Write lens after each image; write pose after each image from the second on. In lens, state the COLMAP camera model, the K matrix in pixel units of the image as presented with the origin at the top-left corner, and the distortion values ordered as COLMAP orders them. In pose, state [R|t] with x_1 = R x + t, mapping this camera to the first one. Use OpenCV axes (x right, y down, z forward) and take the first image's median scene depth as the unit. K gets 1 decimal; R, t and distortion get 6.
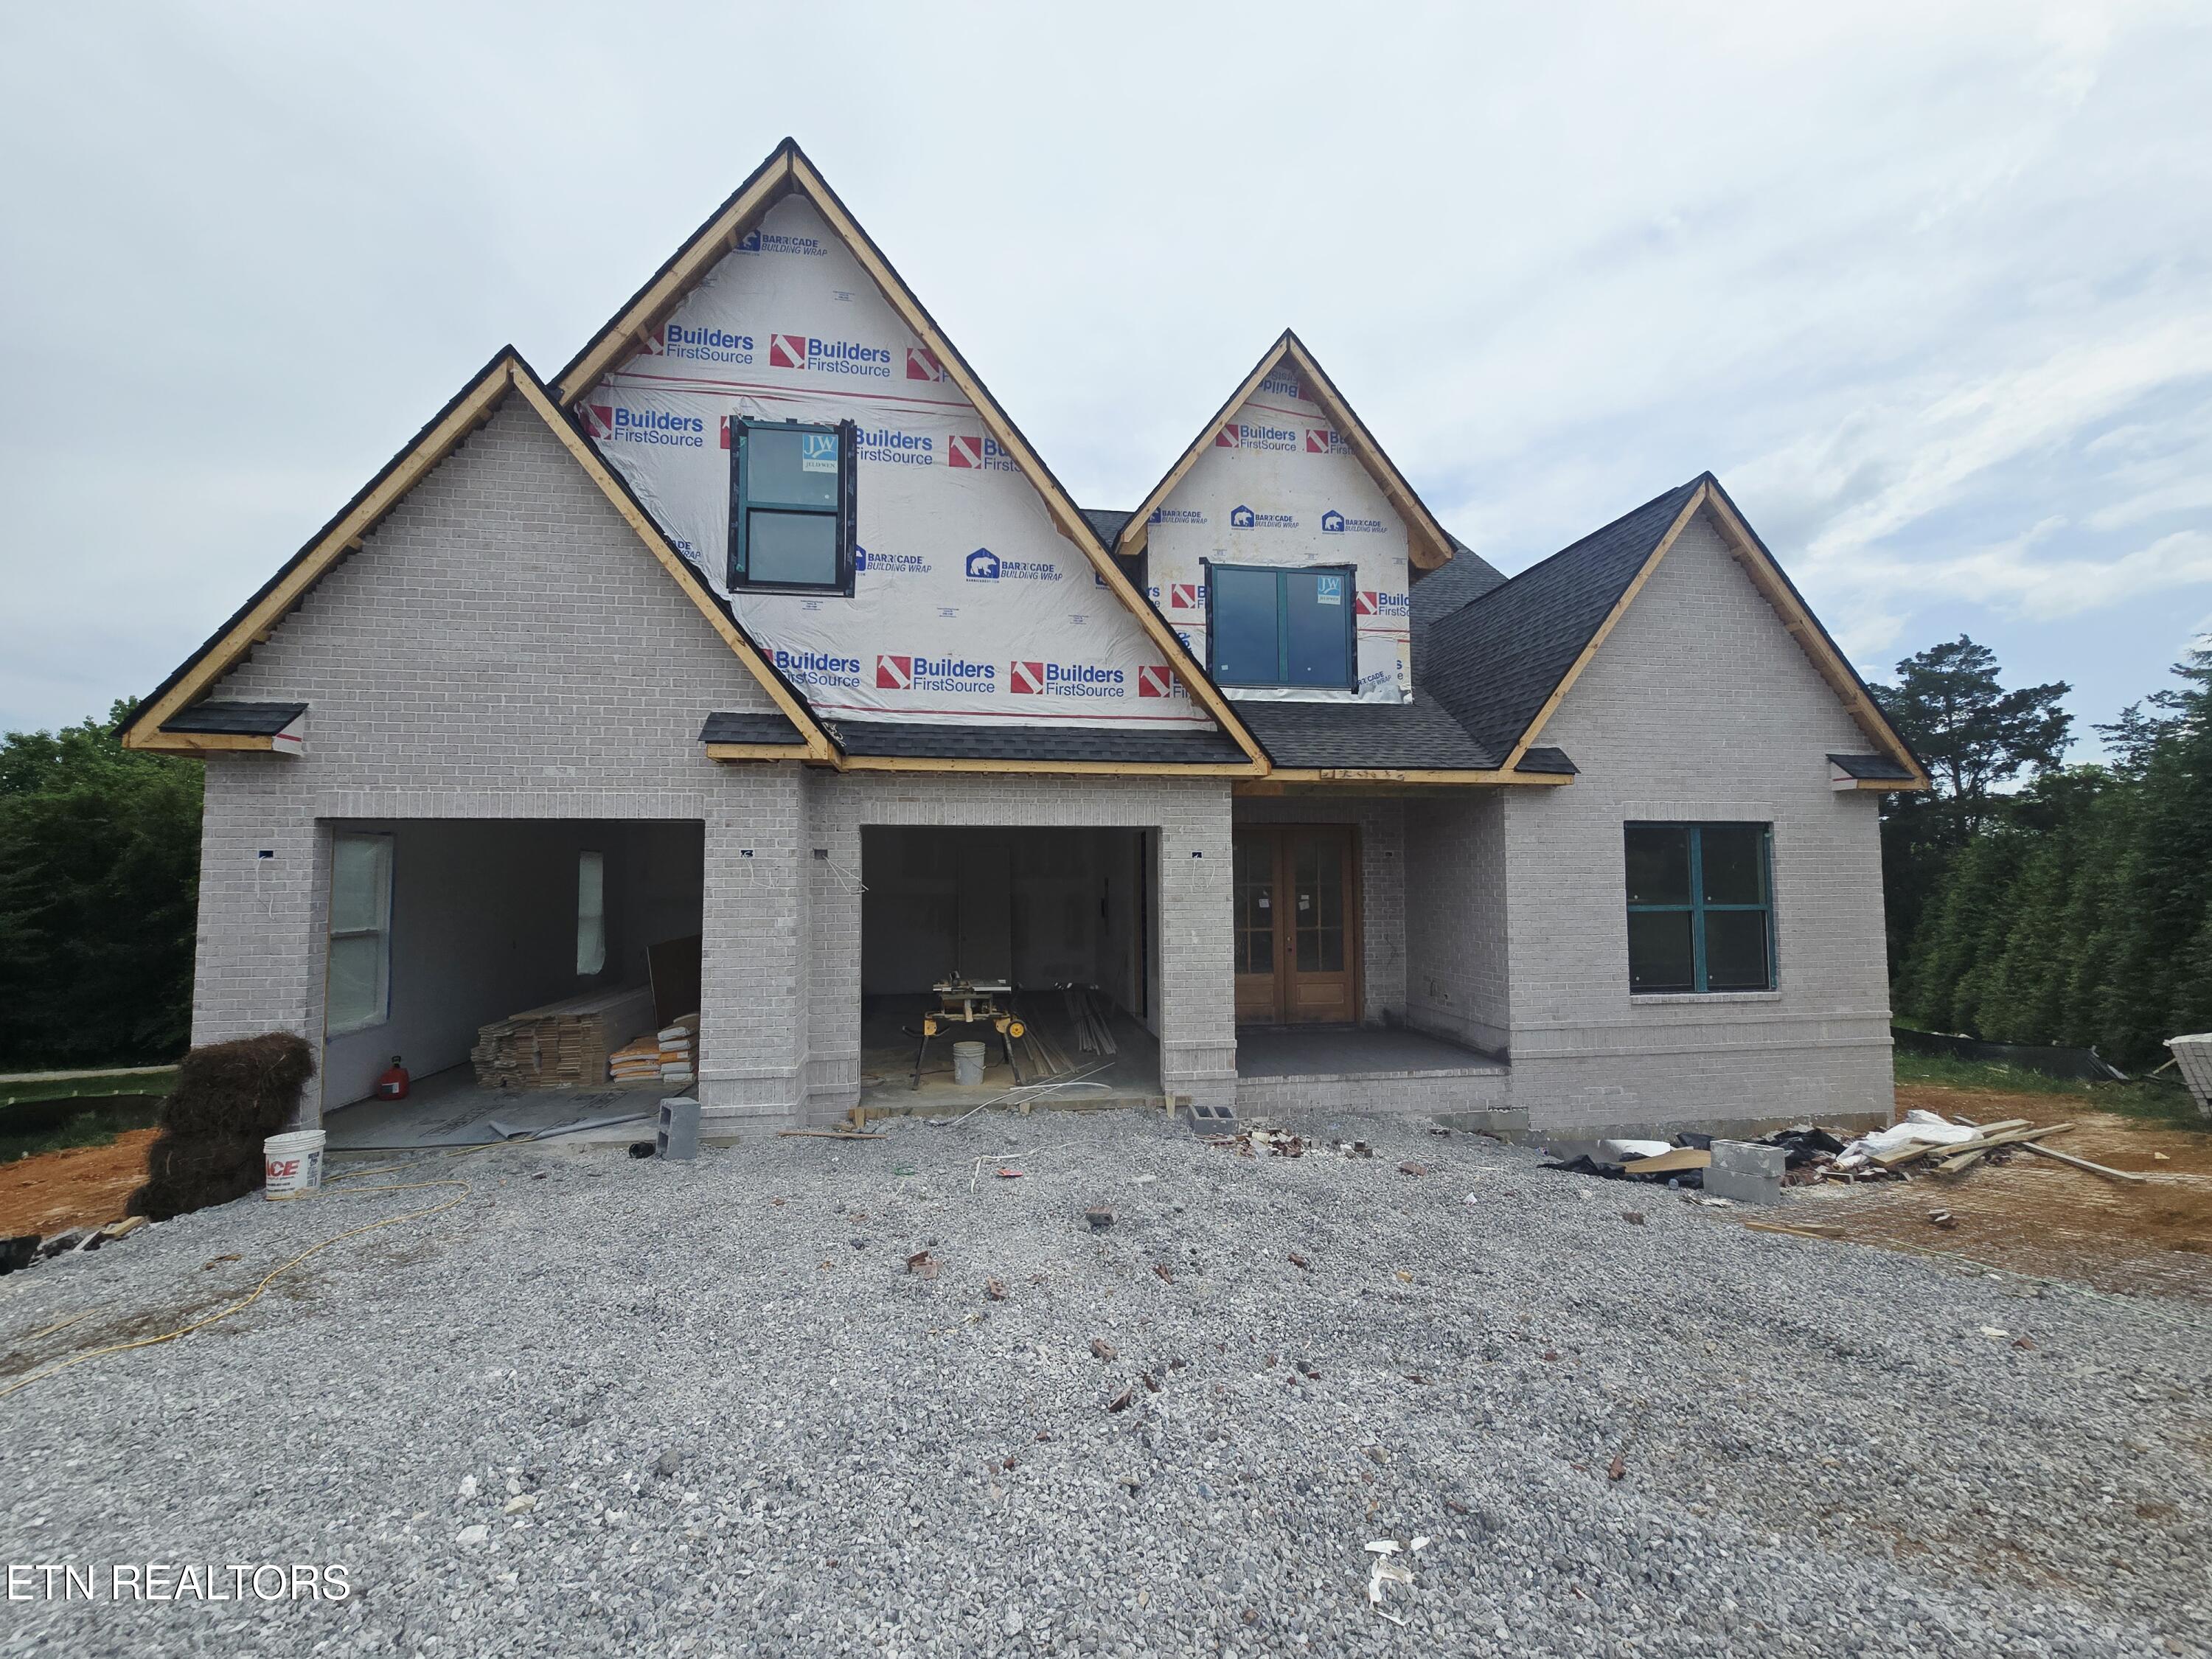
lens RADIAL K [[886.7, 0, 1093.4], [0, 886.7, 825.9], [0, 0, 1]] dist [0.001703, 0.000711]
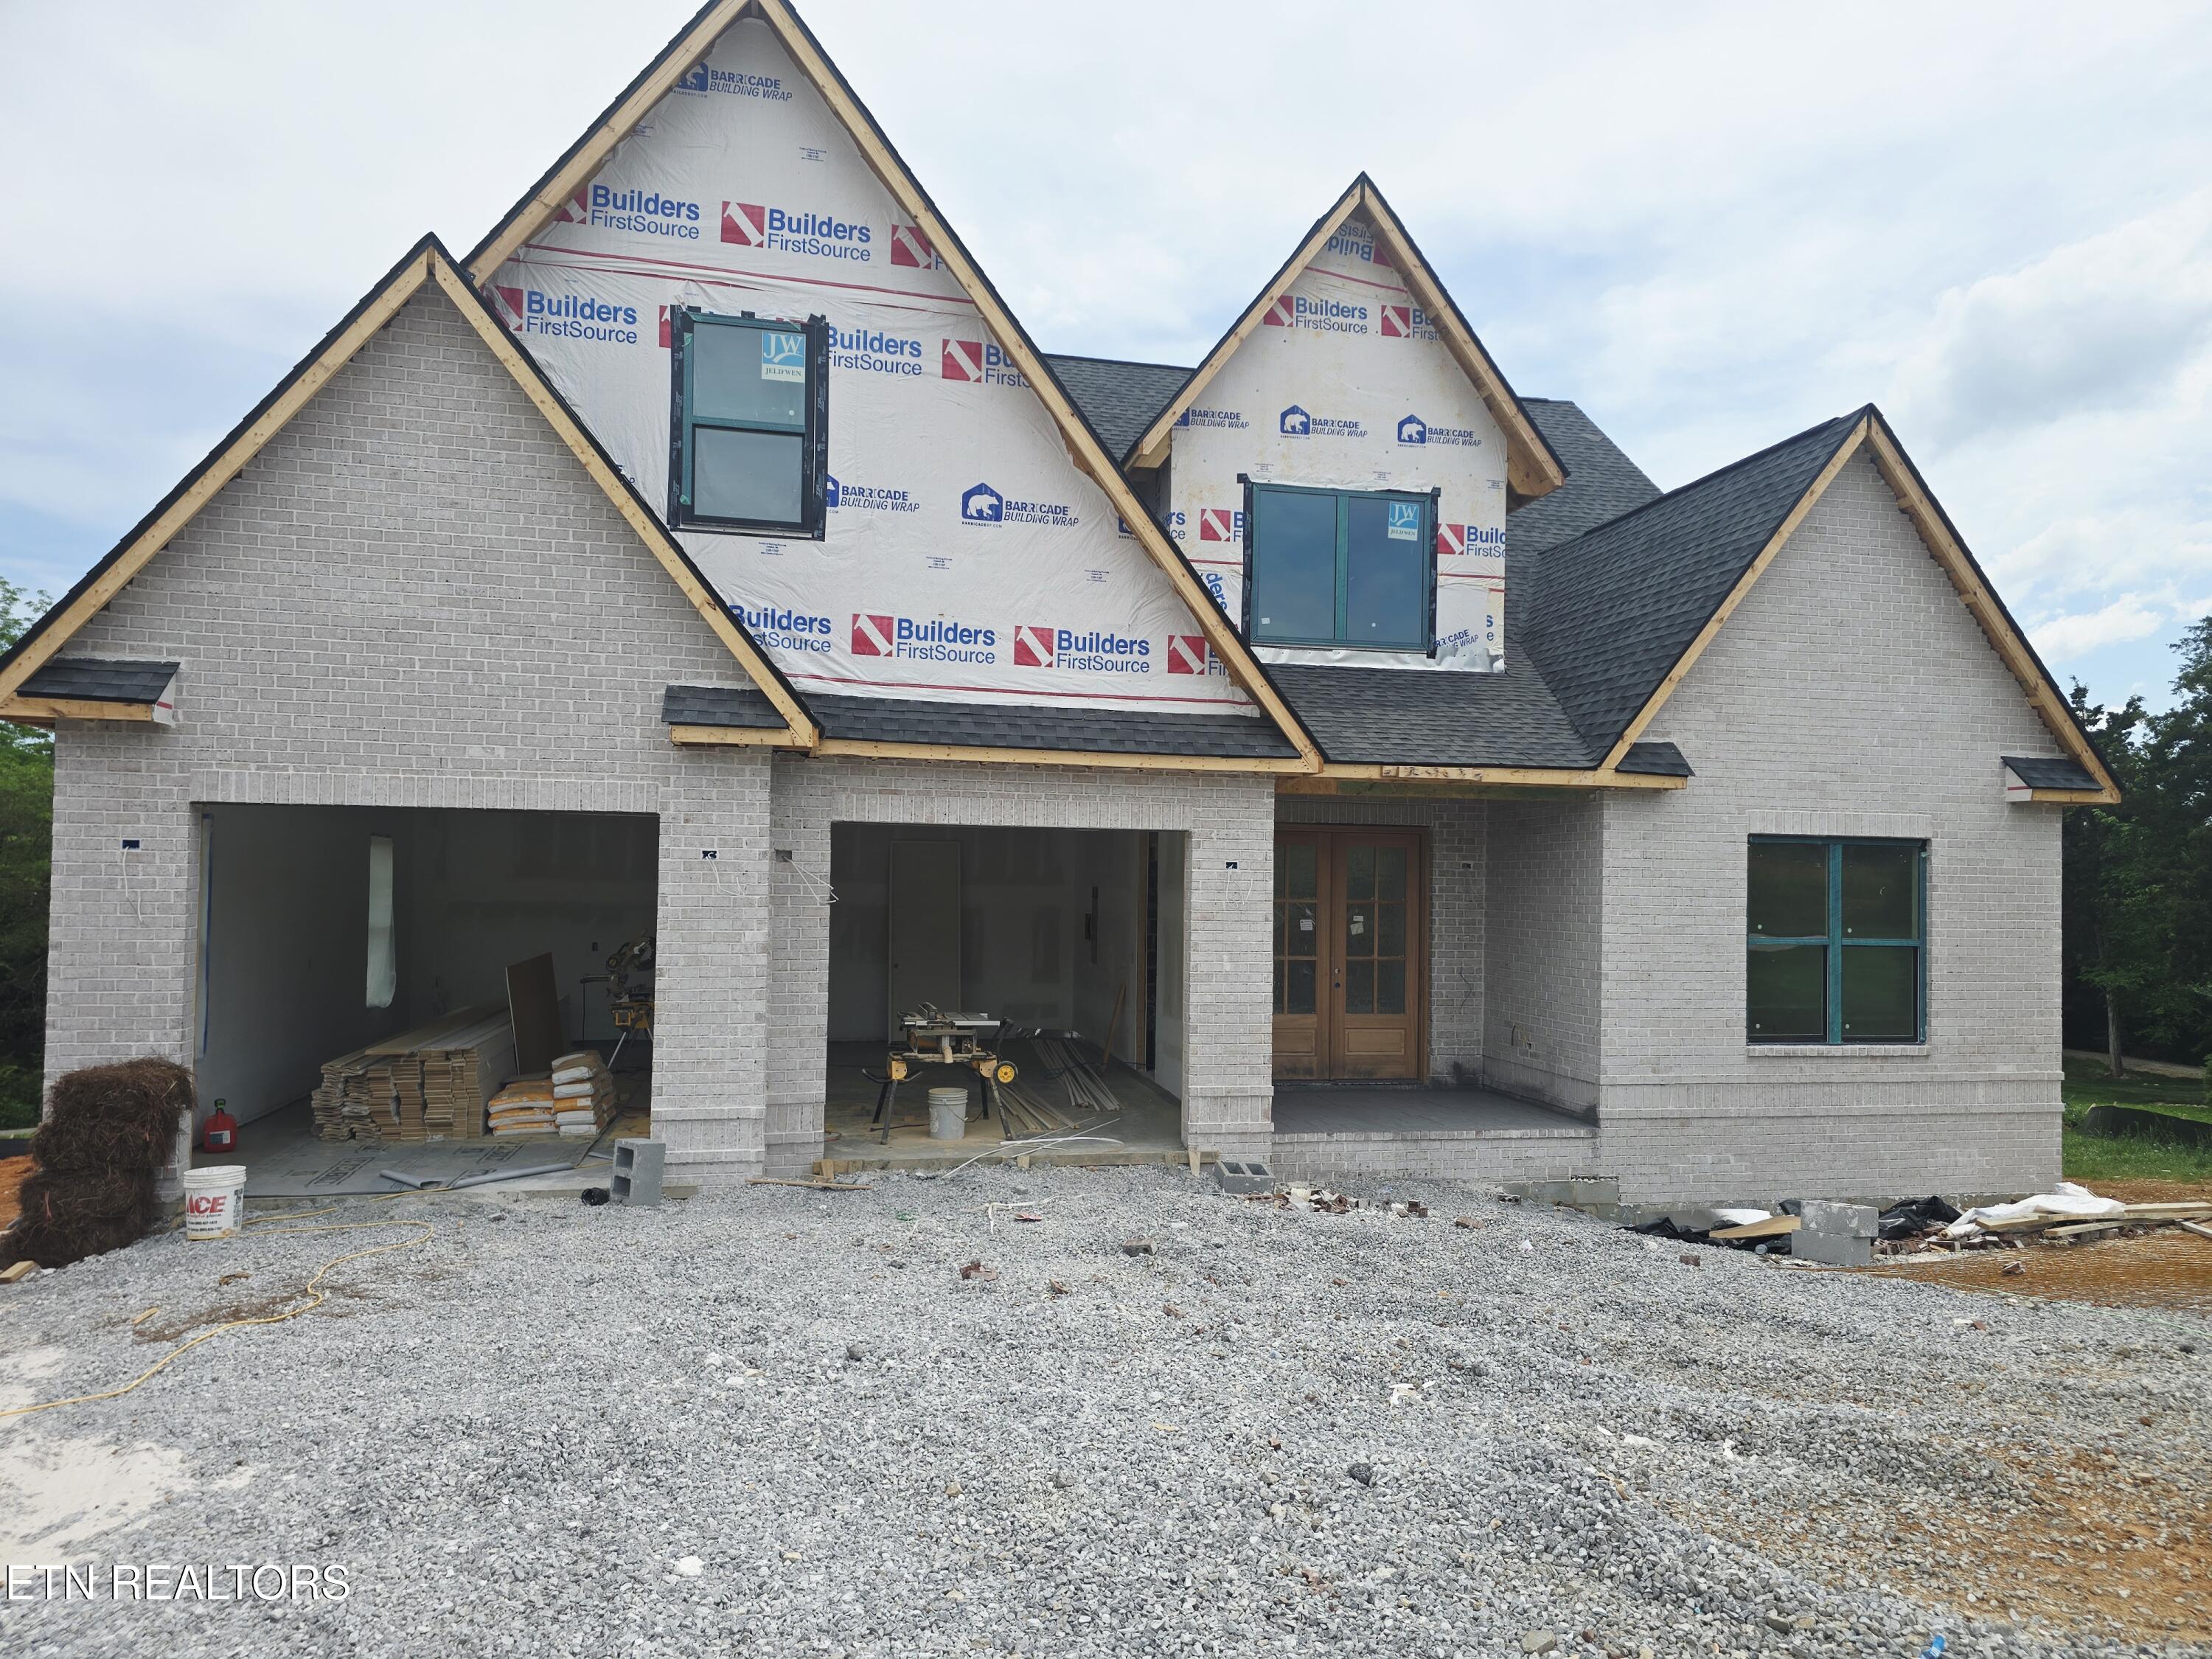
lens RADIAL K [[1489.7, 0, 1106.4], [0, 1489.7, 847.7], [0, 0, 1]] dist [0.056633, -0.008610]
pose [[0.997616, 0.022445, 0.065251, -0.093253], [-0.024879, 0.999016, 0.036726, -0.032658], [-0.064362, -0.038262, 0.997193, -0.388702]]
